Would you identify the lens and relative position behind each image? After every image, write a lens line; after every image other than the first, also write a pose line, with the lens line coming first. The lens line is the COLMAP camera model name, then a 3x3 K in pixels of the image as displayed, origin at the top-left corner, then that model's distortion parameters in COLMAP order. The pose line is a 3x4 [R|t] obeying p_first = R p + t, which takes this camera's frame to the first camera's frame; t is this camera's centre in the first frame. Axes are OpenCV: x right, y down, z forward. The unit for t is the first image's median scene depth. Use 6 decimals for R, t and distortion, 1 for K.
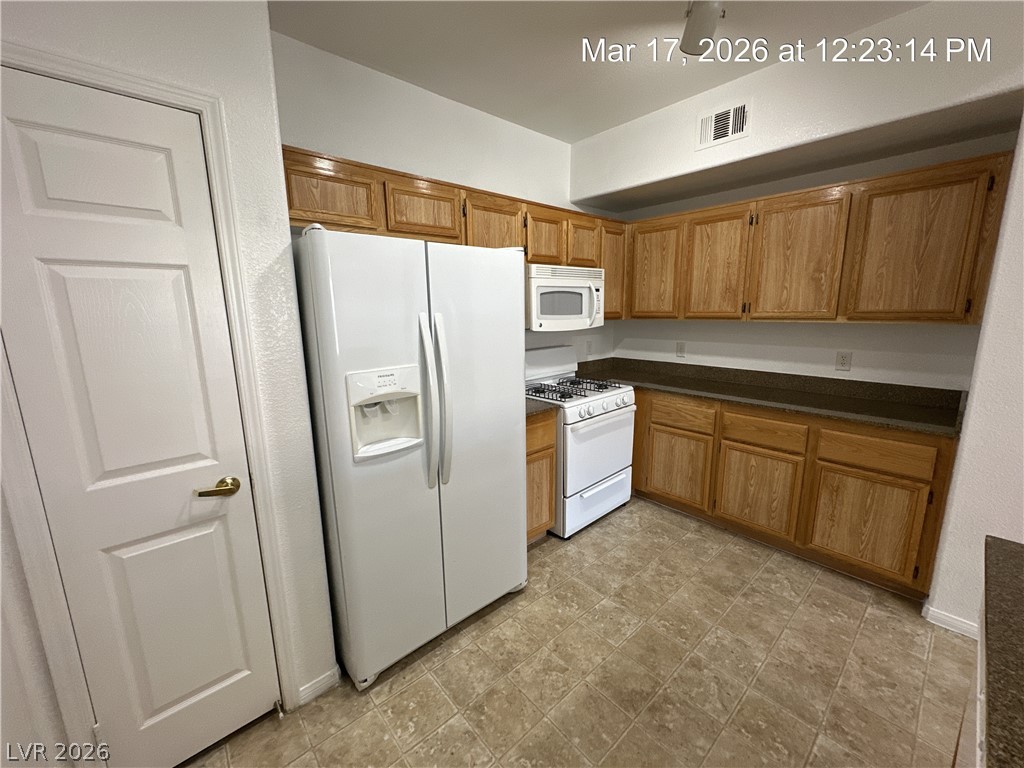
lens RADIAL K [[407.4, 0, 515.3], [0, 407.4, 385.6], [0, 0, 1]] dist [0.001871, 0.000152]
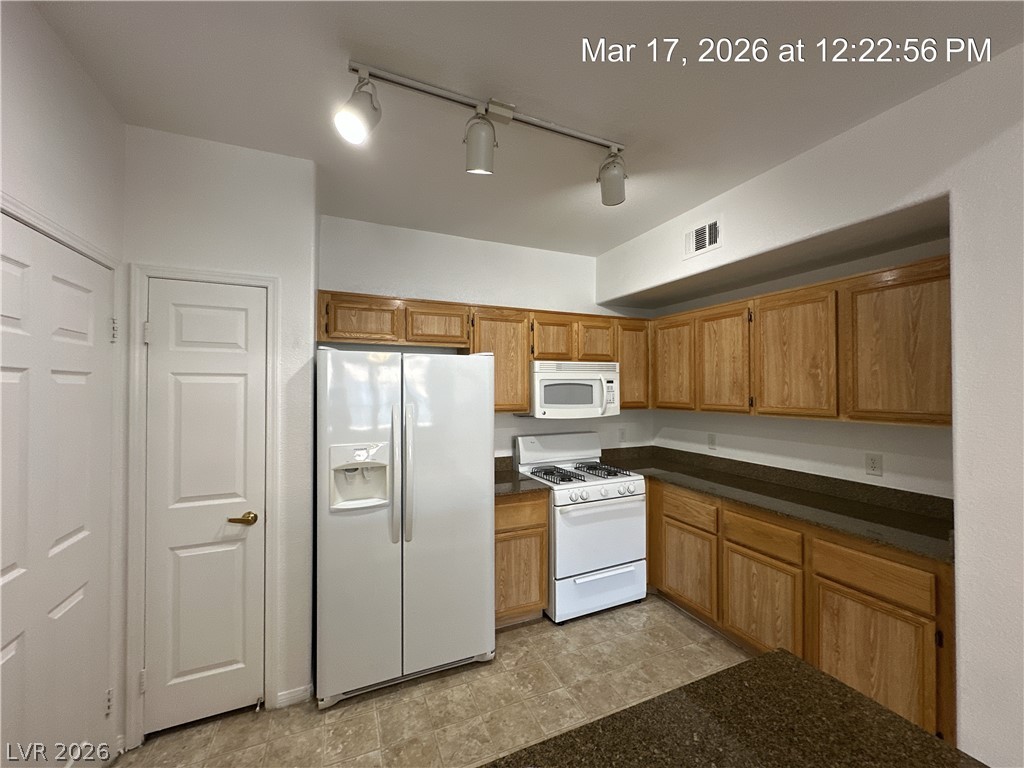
lens RADIAL K [[407.4, 0, 514.2], [0, 407.4, 387.7], [0, 0, 1]] dist [0.001871, 0.000152]
pose [[0.951190, 0.012257, -0.308363, 0.387251], [-0.070571, 0.981373, -0.178679, -0.011922], [0.300430, 0.191720, 0.934337, -0.106296]]
